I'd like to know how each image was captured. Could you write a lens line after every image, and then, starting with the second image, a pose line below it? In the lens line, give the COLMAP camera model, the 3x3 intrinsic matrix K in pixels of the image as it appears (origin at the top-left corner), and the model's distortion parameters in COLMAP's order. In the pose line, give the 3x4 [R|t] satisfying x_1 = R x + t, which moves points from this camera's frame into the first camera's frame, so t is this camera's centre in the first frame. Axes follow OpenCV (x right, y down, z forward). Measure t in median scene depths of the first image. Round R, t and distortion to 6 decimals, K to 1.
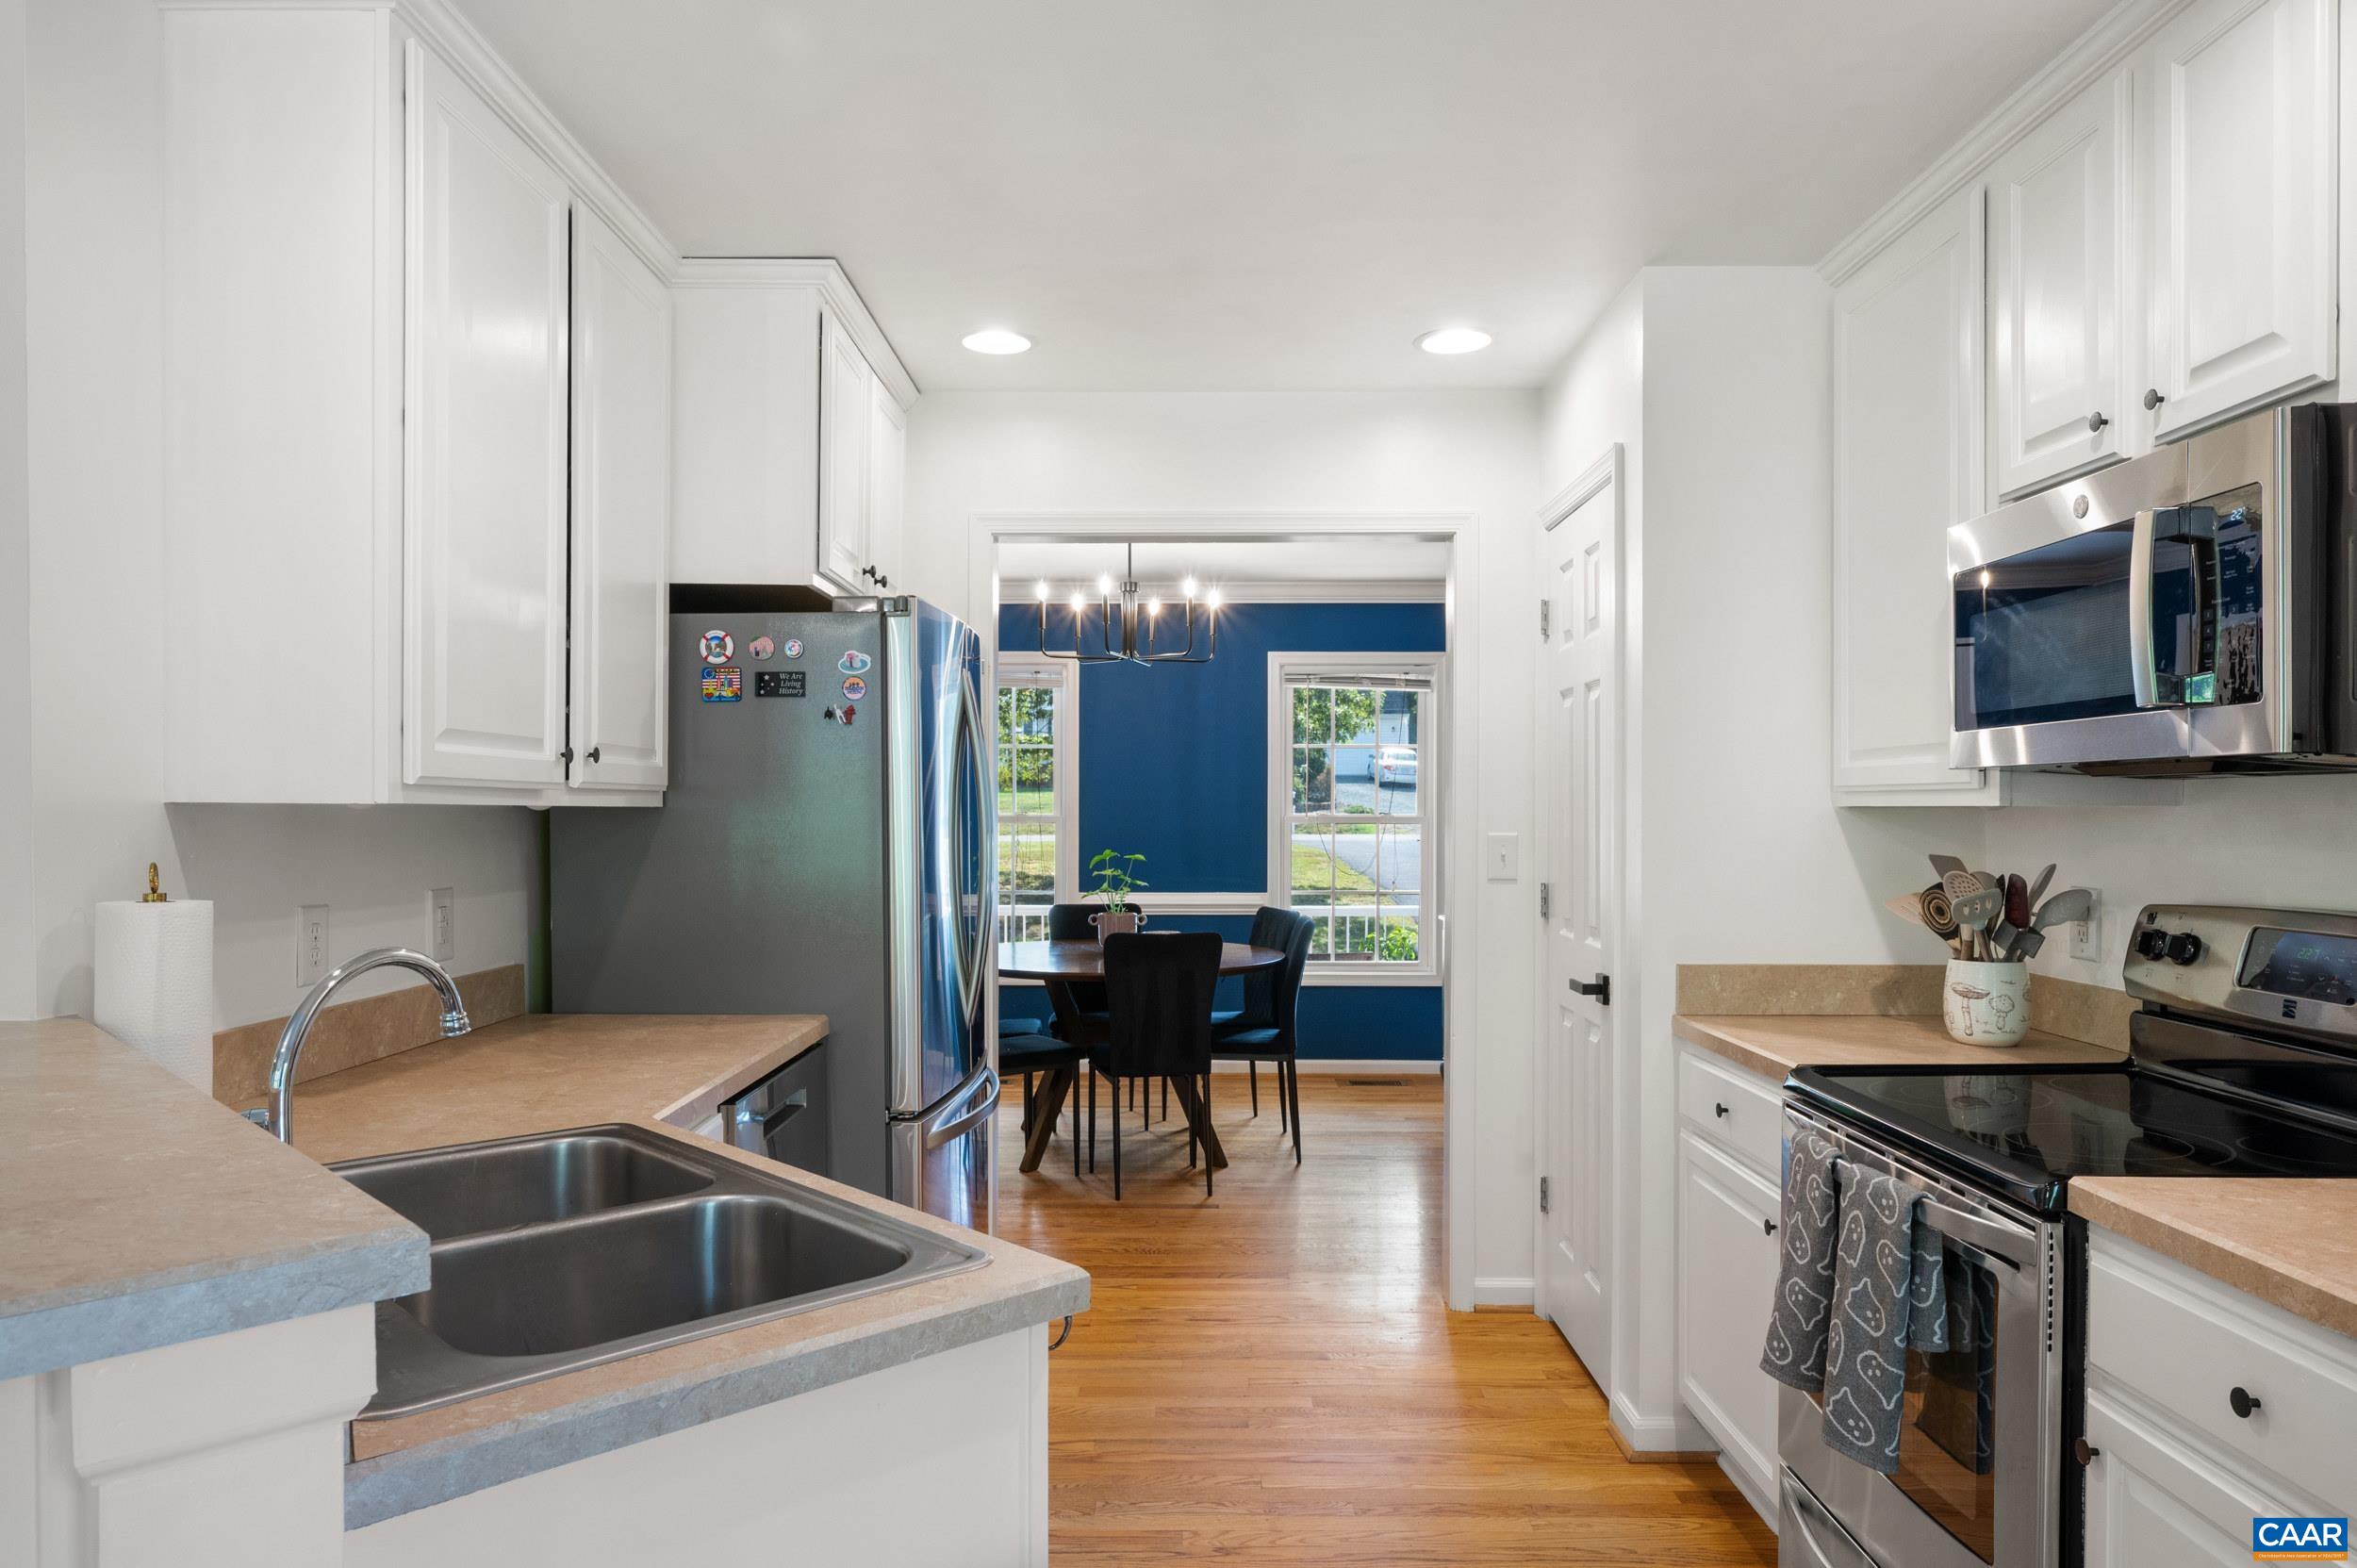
lens RADIAL K [[1503.4, 0, 1185.4], [0, 1503.4, 818.4], [0, 0, 1]] dist [-0.010457, -0.005881]
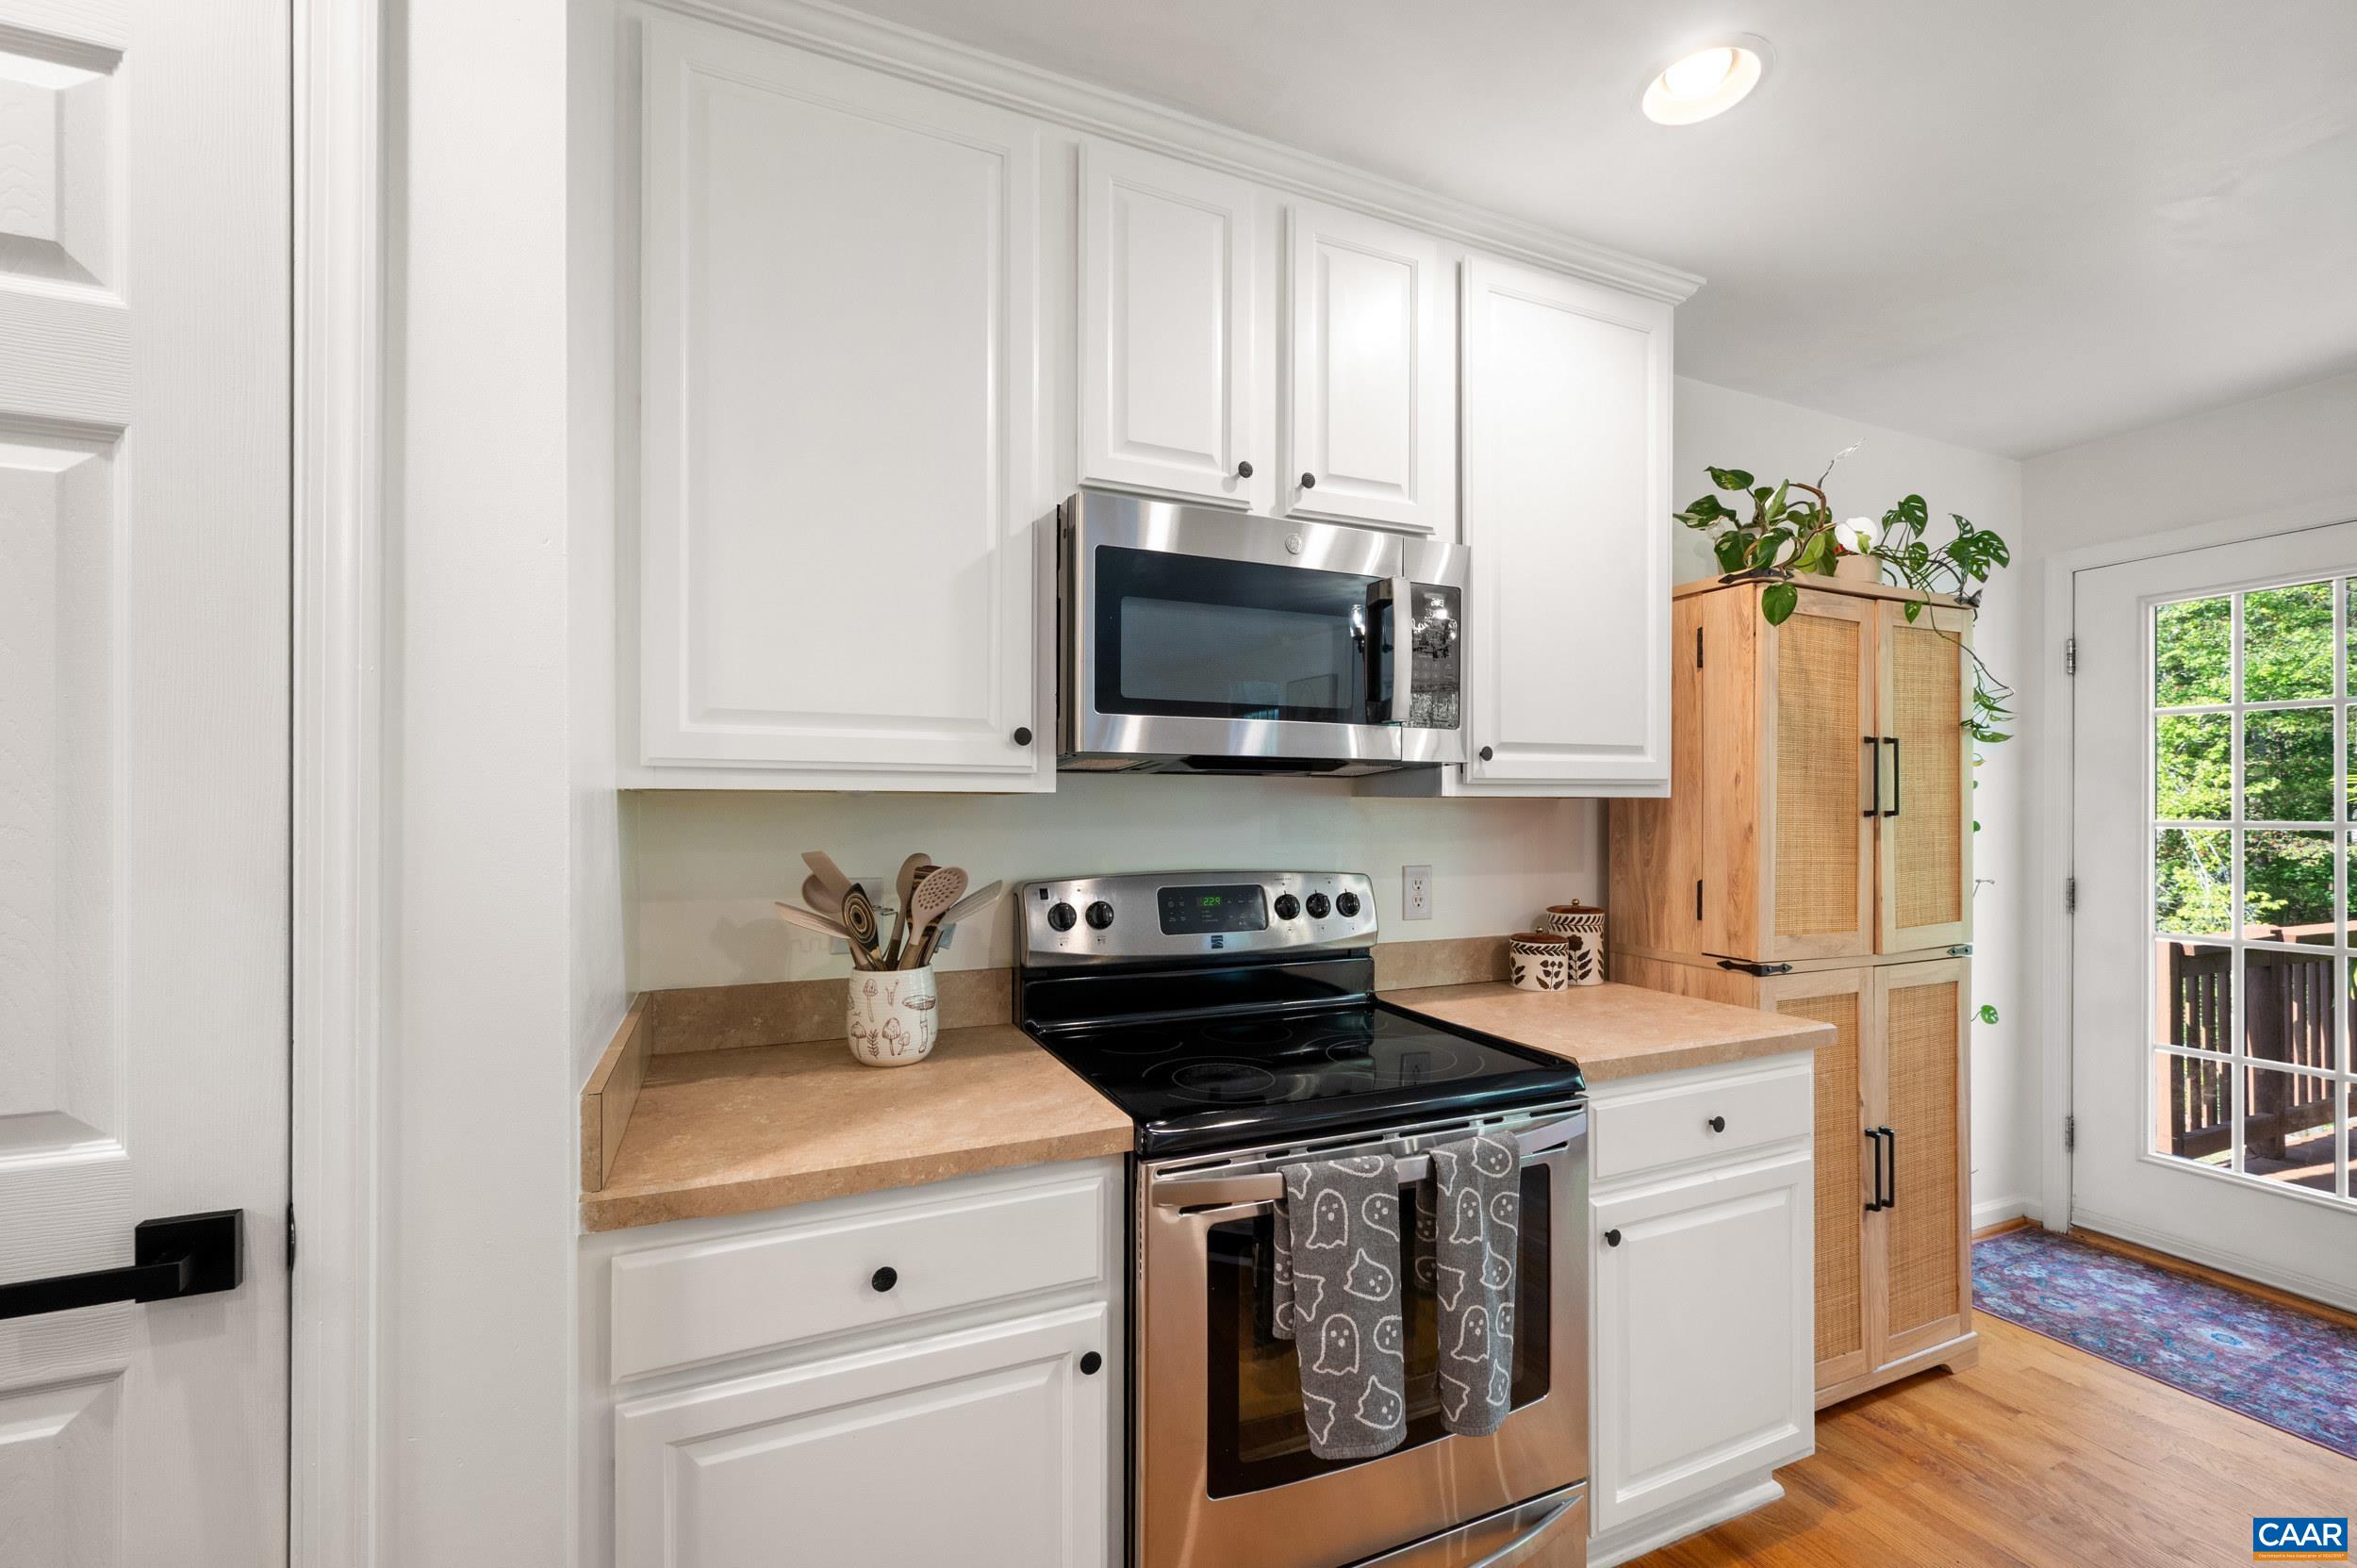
lens RADIAL K [[934.6, 0, 1203.6], [0, 934.6, 812.1], [0, 0, 1]] dist [-0.001847, 0.000376]
pose [[-0.384892, -0.000890, 0.922961, -0.060720], [0.006127, 0.999975, 0.003520, 0.002873], [-0.922941, 0.007010, -0.384877, 1.273493]]
